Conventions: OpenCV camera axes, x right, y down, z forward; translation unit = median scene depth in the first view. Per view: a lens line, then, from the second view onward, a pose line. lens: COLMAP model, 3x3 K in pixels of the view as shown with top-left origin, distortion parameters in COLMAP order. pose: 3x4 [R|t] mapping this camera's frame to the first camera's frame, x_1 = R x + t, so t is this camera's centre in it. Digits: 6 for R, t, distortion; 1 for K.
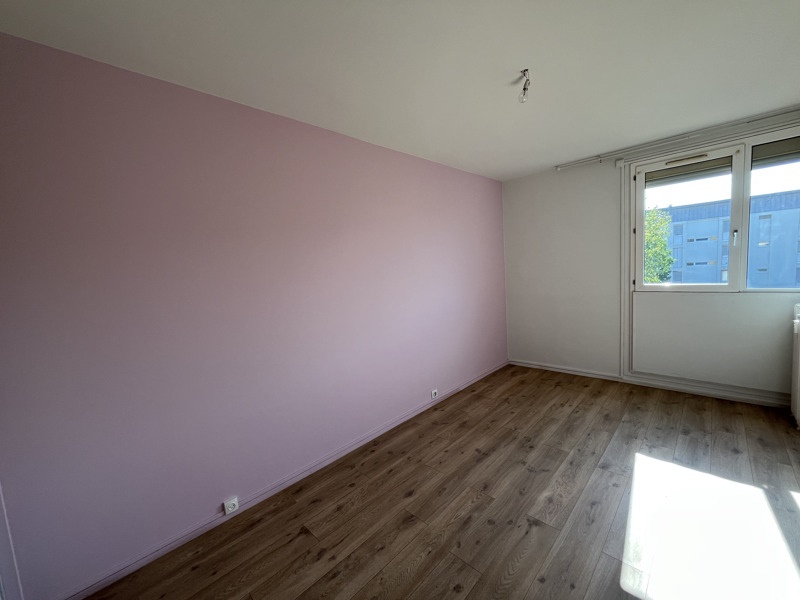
lens RADIAL K [[324.7, 0, 400.0], [0, 324.7, 300.0], [0, 0, 1]] dist [-0.001137, -0.000478]
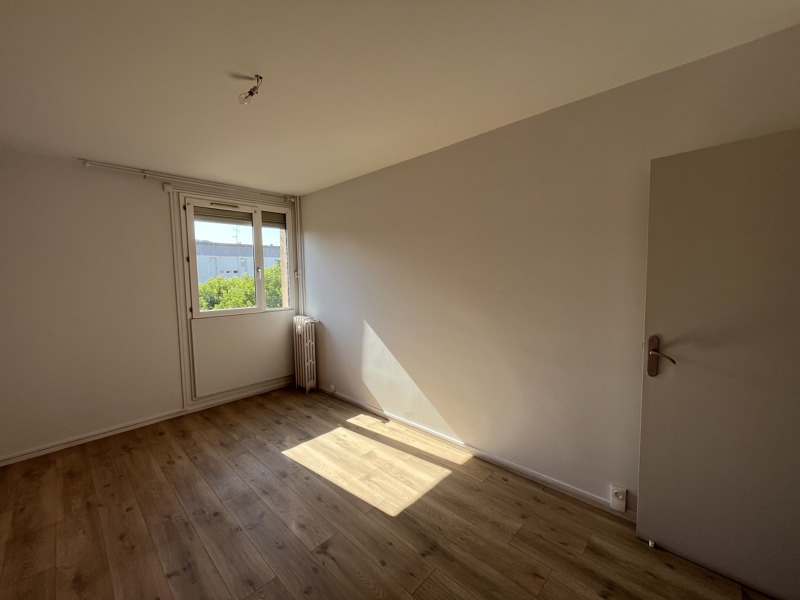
lens RADIAL K [[321.7, 0, 400.0], [0, 321.7, 300.0], [0, 0, 1]] dist [-0.001696, -0.000381]
pose [[-0.011402, -0.010467, 0.999880, -0.306289], [0.117947, 0.992951, 0.011739, -0.021700], [-0.992954, 0.118067, -0.010087, 0.389882]]
